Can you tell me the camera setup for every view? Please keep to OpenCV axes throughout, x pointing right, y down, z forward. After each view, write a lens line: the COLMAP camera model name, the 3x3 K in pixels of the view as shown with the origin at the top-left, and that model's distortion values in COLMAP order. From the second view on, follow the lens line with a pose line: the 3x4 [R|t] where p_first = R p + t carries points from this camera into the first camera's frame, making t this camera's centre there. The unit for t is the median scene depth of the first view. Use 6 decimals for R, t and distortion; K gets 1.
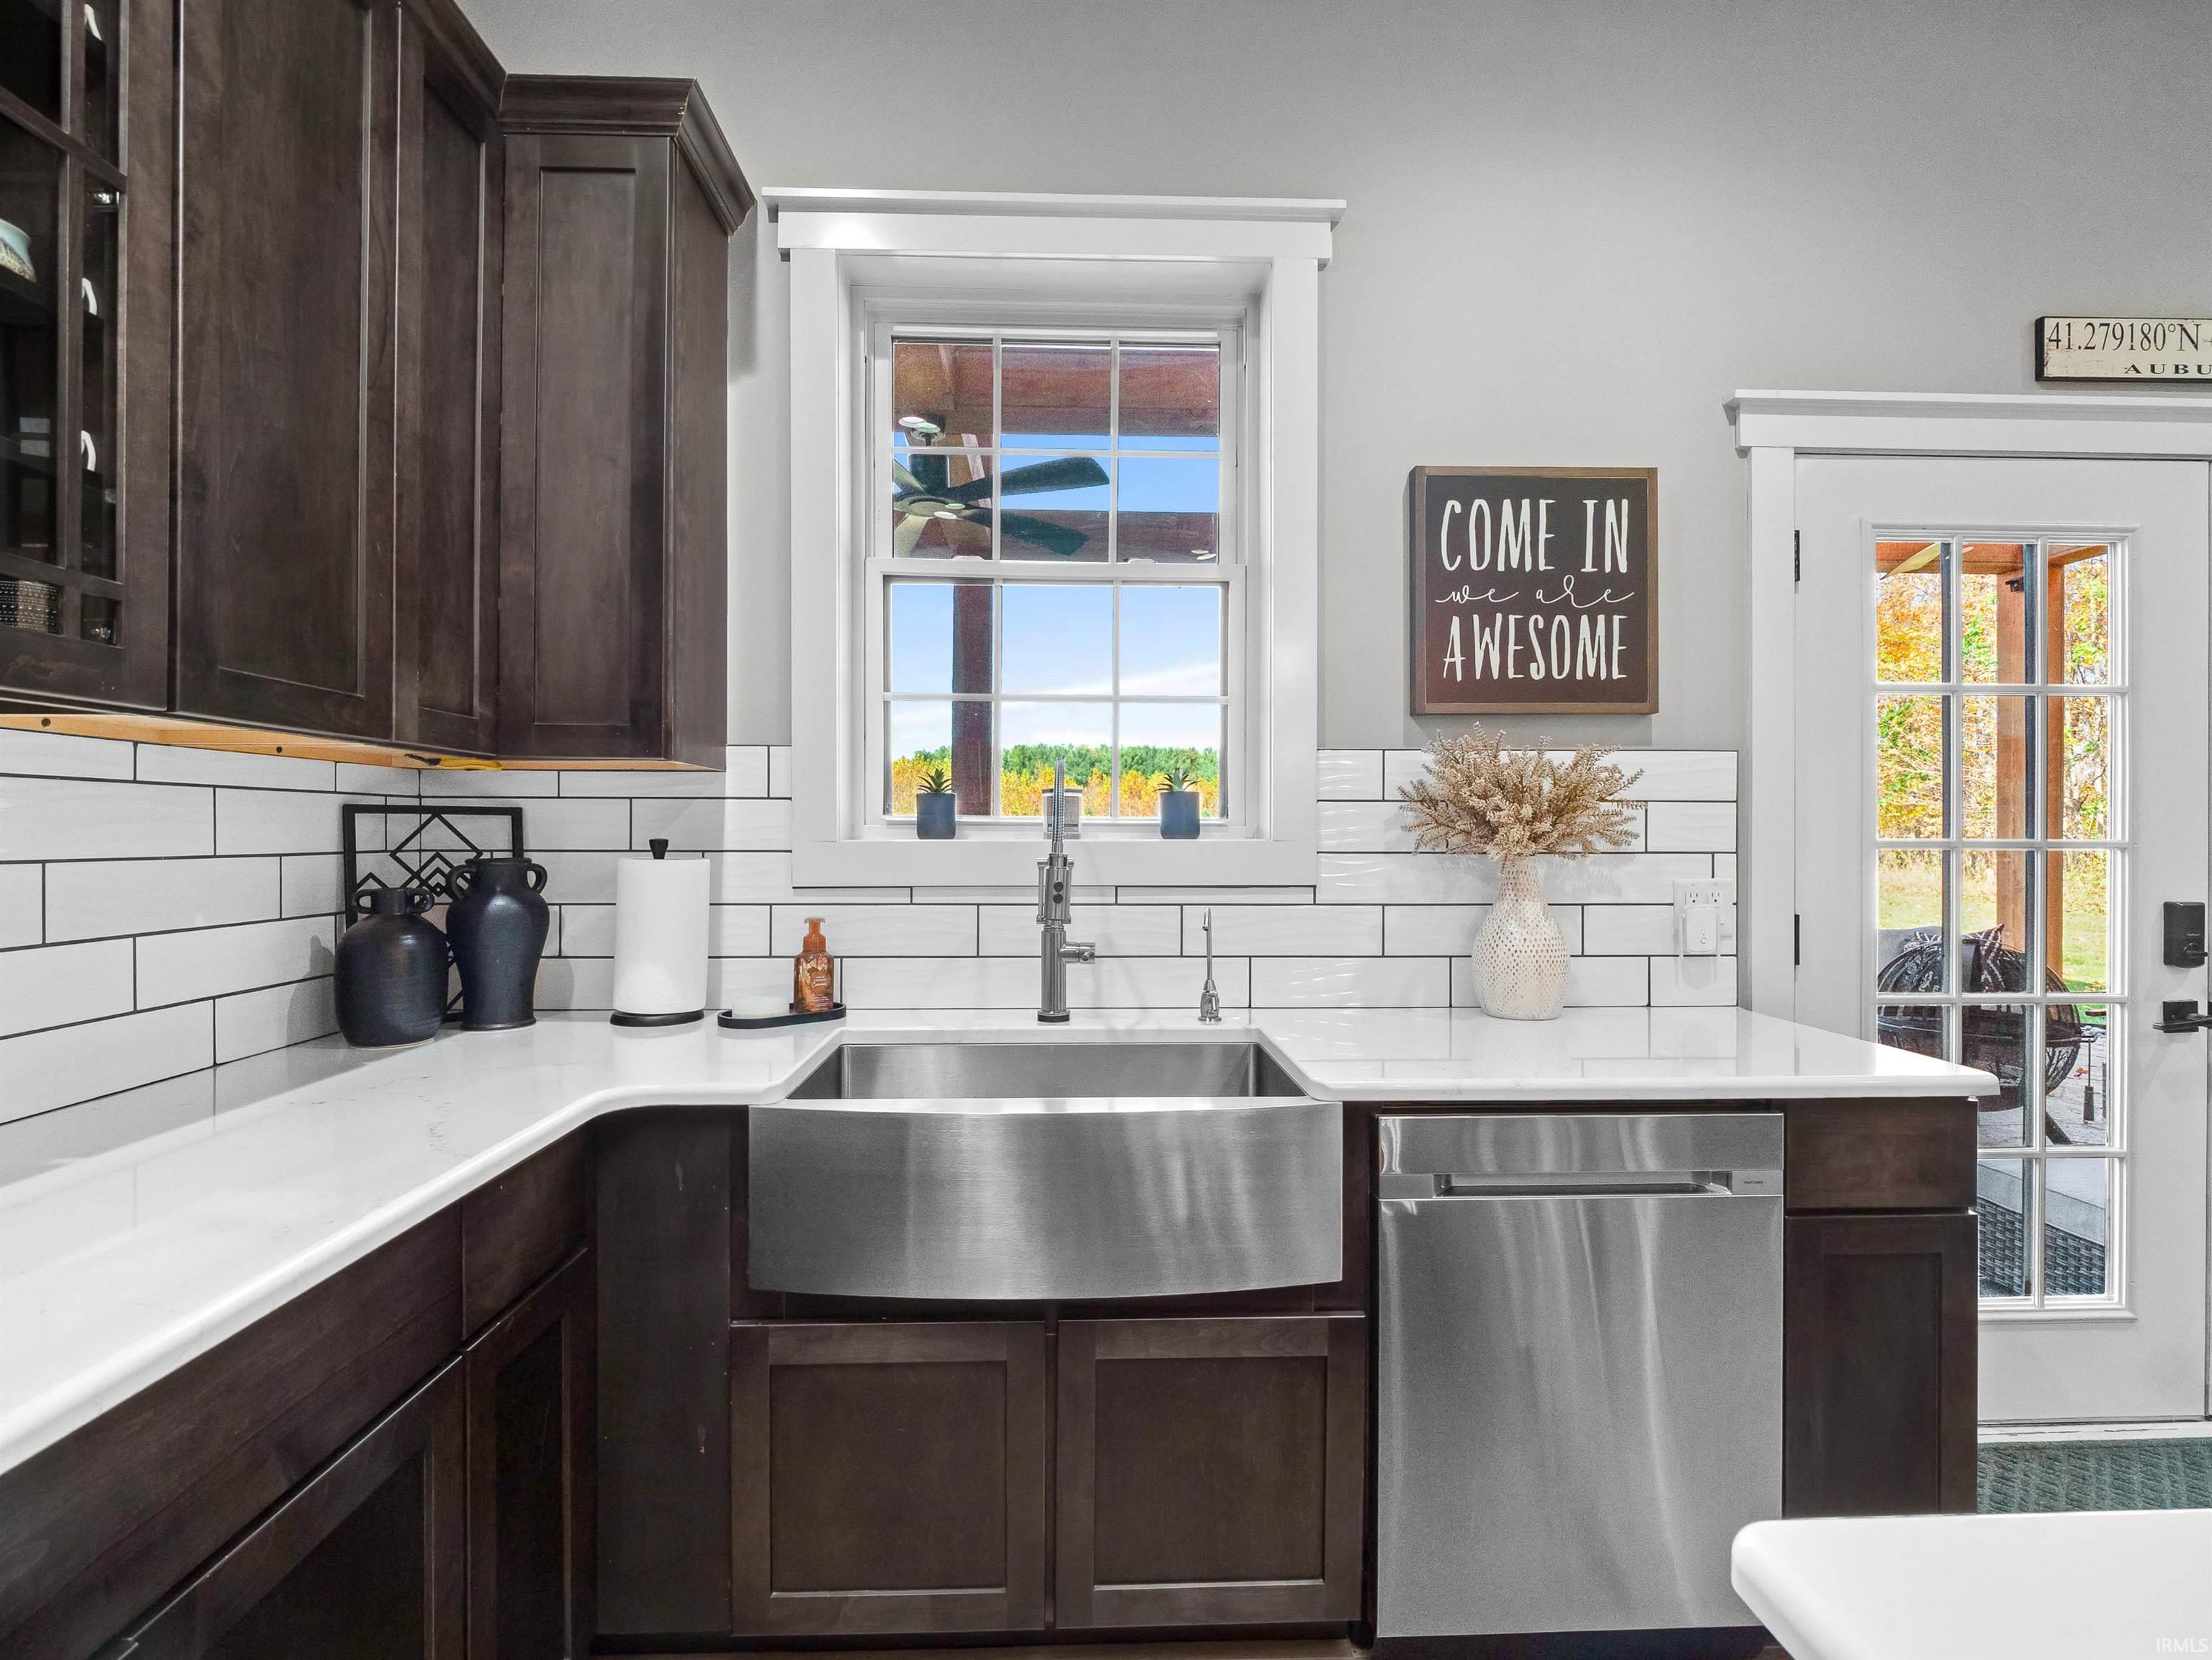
lens RADIAL K [[1065.7, 0, 1108.5], [0, 1065.7, 817.0], [0, 0, 1]] dist [-0.007635, -0.007457]
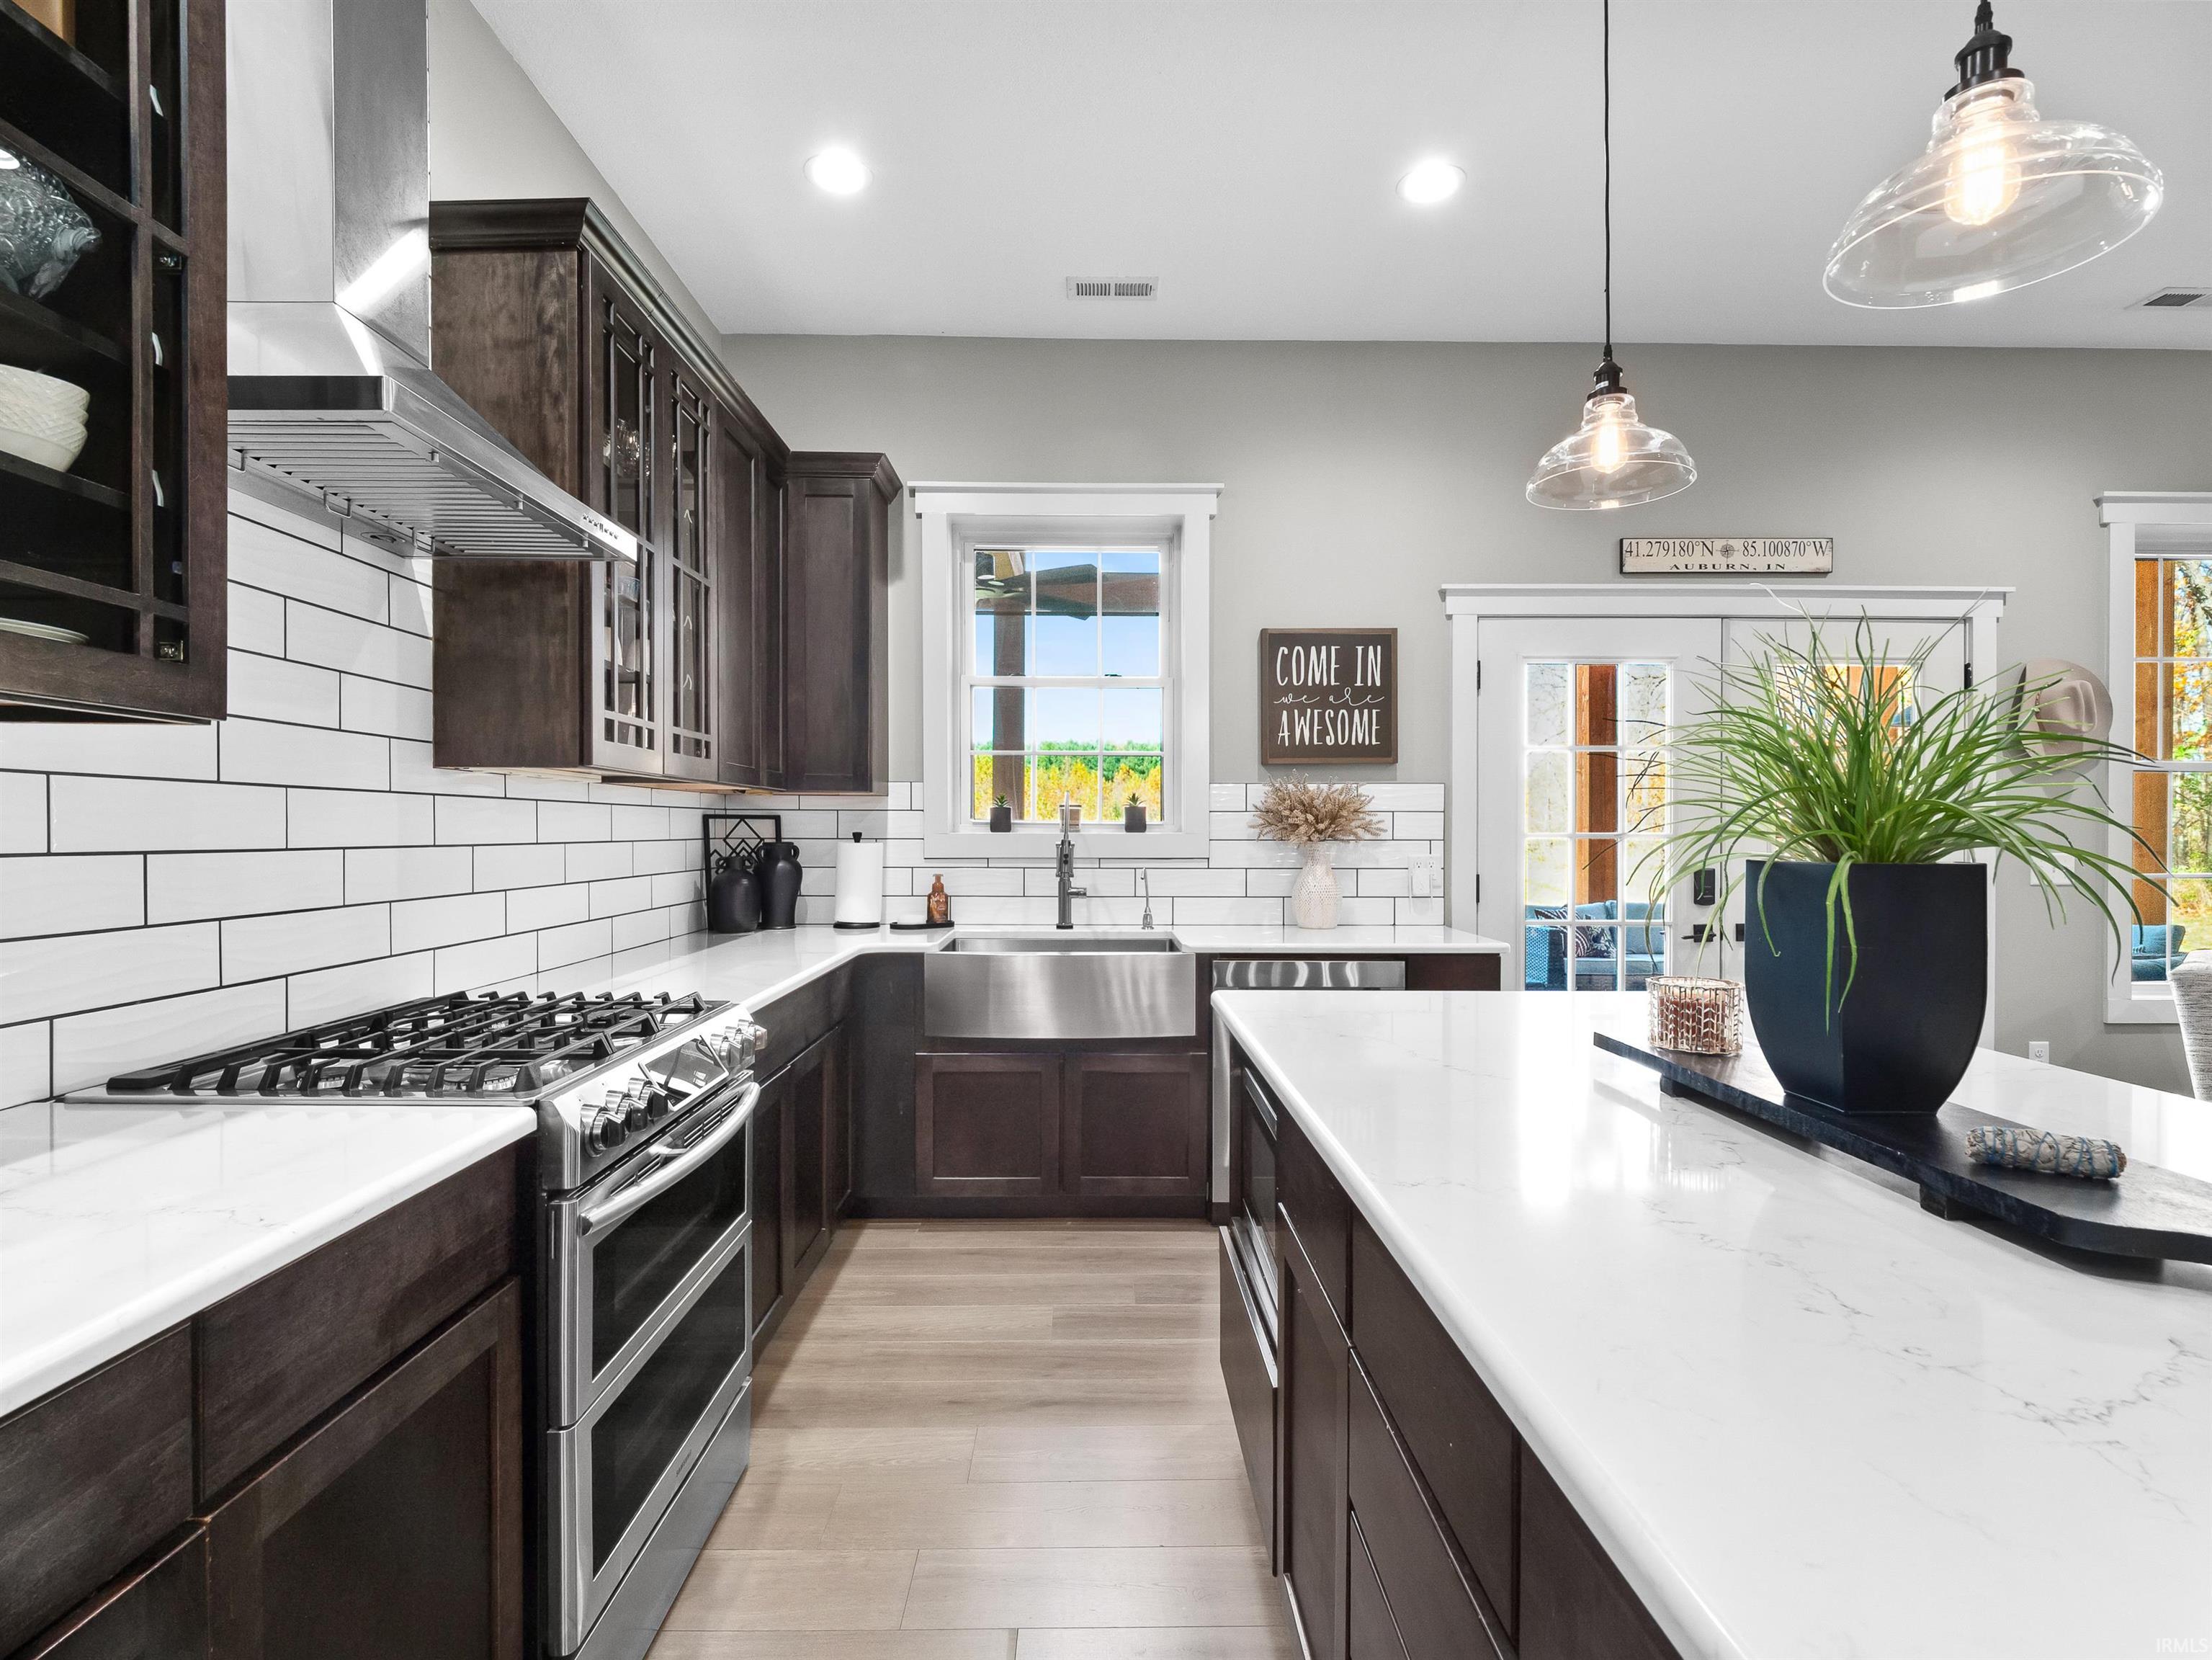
lens RADIAL K [[1065.7, 0, 1115.1], [0, 1065.7, 841.1], [0, 0, 1]] dist [-0.007635, -0.007457]
pose [[0.999816, 0.001369, -0.019151, 0.071983], [-0.000751, 0.999479, 0.032265, -0.023892], [0.019185, -0.032244, 0.999296, -0.857463]]
